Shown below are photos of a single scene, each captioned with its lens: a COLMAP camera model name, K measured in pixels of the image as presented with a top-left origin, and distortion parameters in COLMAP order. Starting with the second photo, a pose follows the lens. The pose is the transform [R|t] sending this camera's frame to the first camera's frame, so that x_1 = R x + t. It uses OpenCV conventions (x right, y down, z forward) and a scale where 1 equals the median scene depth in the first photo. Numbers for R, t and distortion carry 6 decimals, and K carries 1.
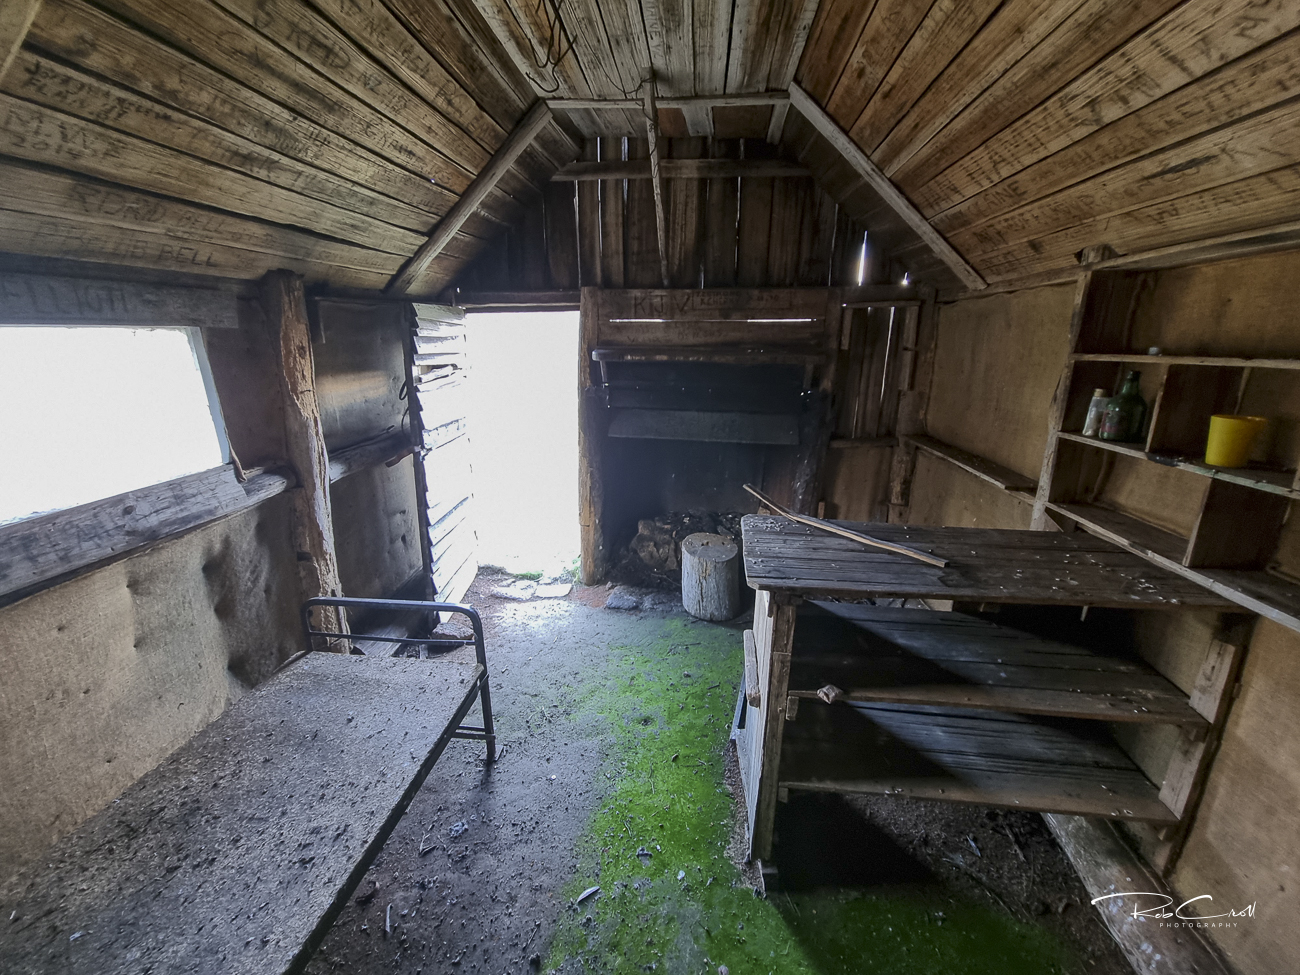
lens RADIAL K [[530.6, 0, 650.0], [0, 530.6, 487.5], [0, 0, 1]] dist [-0.008792, 0.000010]
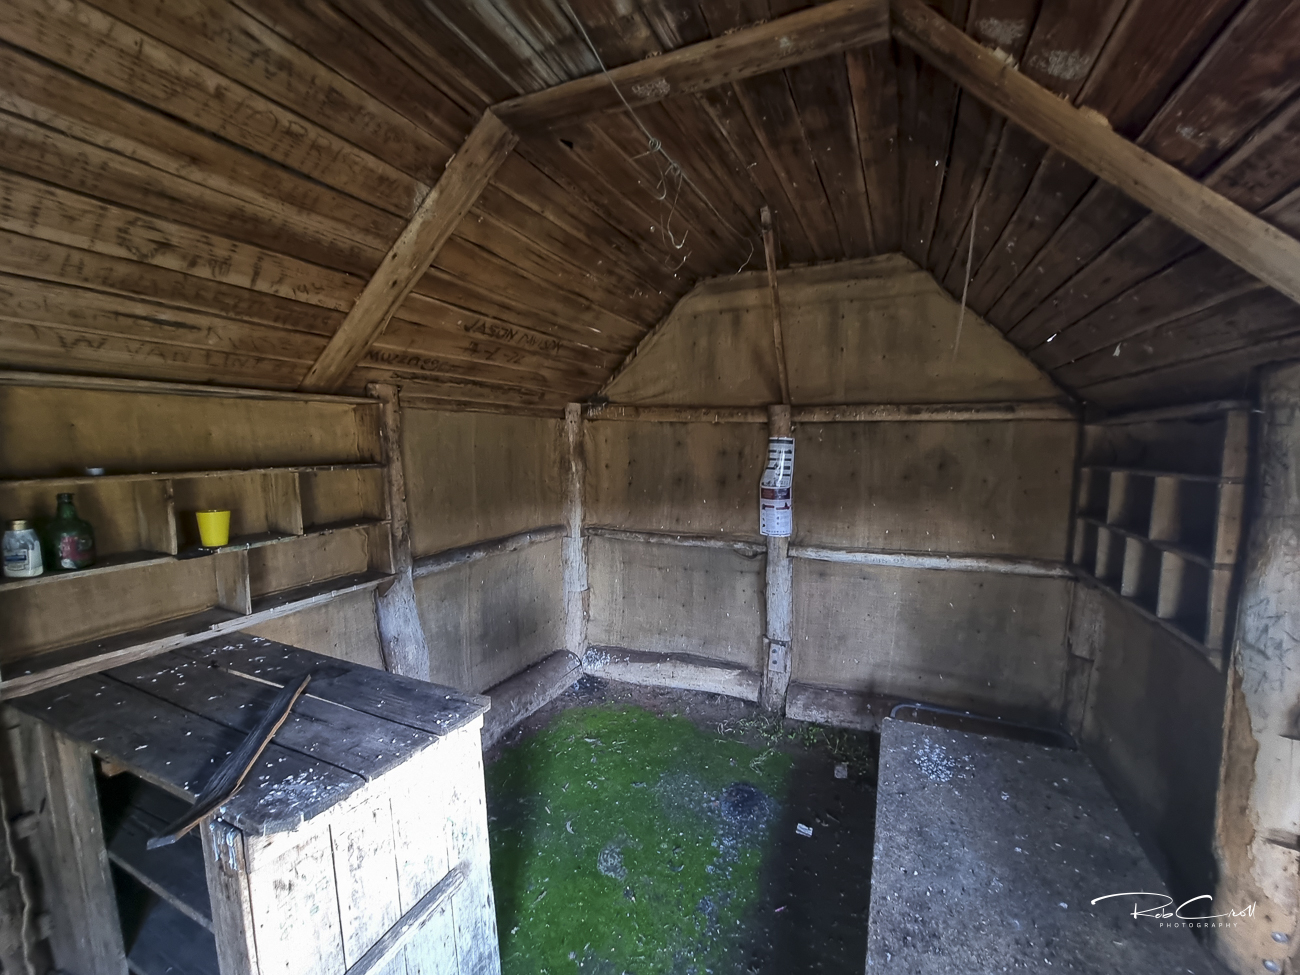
lens RADIAL K [[530.6, 0, 650.0], [0, 530.6, 487.5], [0, 0, 1]] dist [-0.008792, 0.000010]
pose [[-0.947001, -0.029803, 0.319844, -0.270550], [0.083633, 0.938475, 0.335068, -0.345336], [-0.310152, 0.344059, -0.886244, 1.131825]]
